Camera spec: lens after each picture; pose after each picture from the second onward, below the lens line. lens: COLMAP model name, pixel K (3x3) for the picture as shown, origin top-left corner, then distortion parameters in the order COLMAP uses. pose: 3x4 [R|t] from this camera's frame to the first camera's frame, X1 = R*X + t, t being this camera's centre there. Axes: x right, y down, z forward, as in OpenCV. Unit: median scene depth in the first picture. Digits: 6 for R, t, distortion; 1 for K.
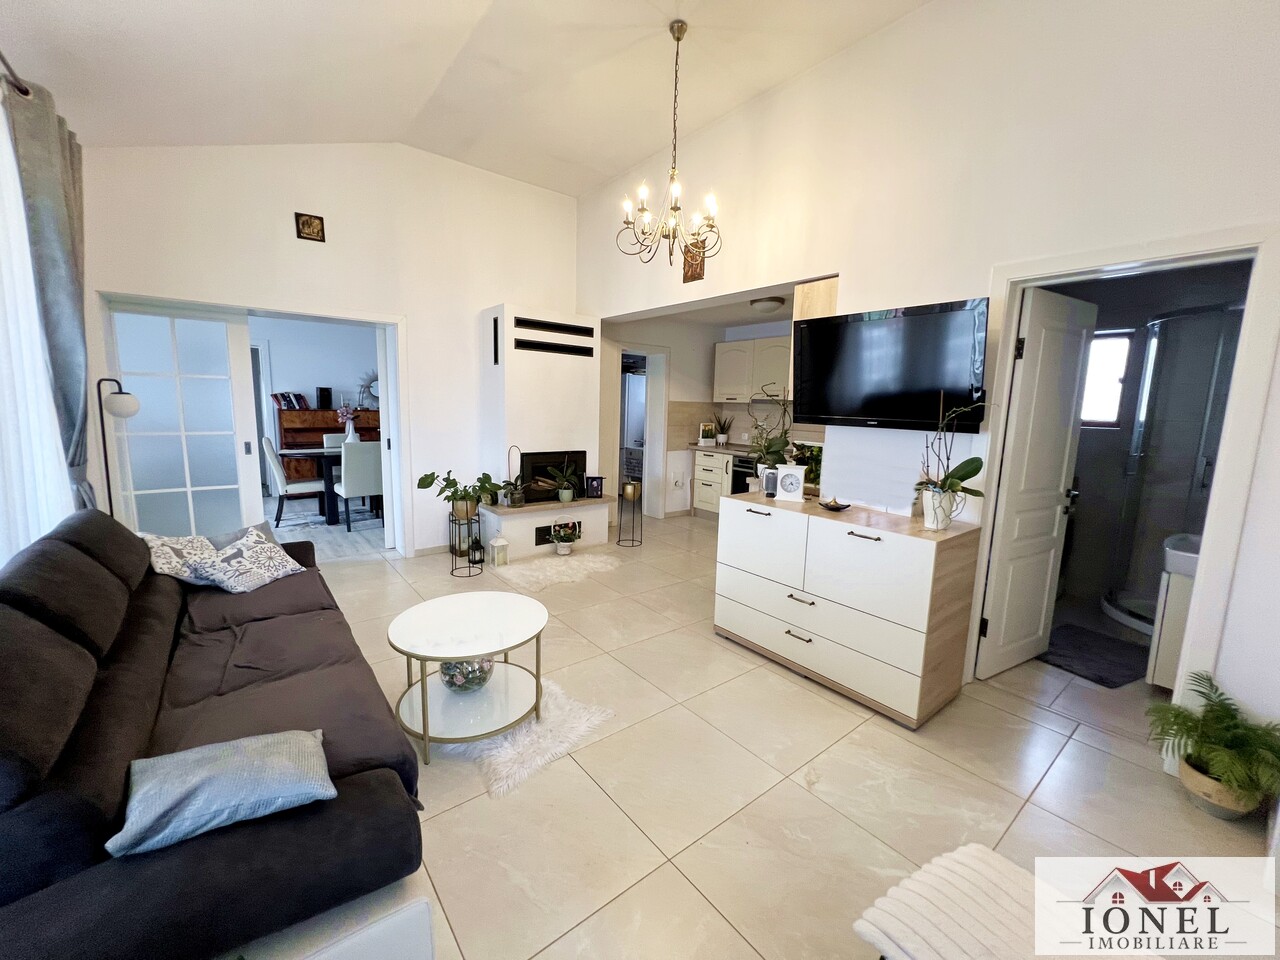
lens RADIAL K [[512.0, 0, 637.1], [0, 512.0, 477.5], [0, 0, 1]] dist [-0.000454, -0.000383]
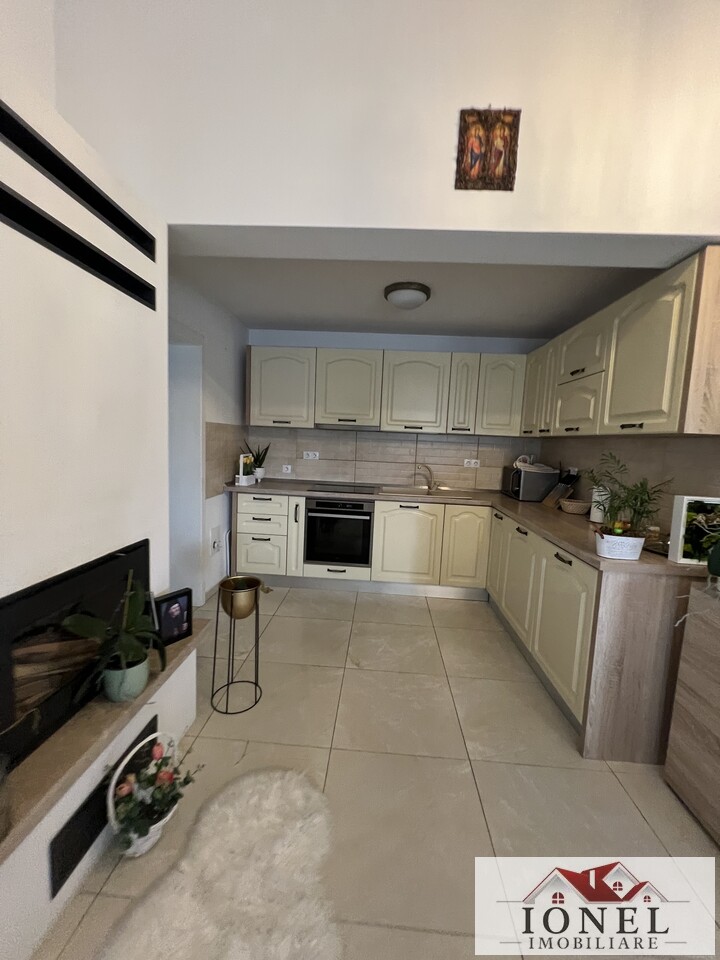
lens RADIAL K [[384.0, 0, 361.9], [0, 384.0, 479.6], [0, 0, 1]] dist [-0.000454, -0.000383]
pose [[0.662847, -0.073308, 0.745158, -0.179690], [0.076753, 0.996606, 0.029771, -0.080339], [-0.744811, 0.037459, 0.666223, 0.564029]]
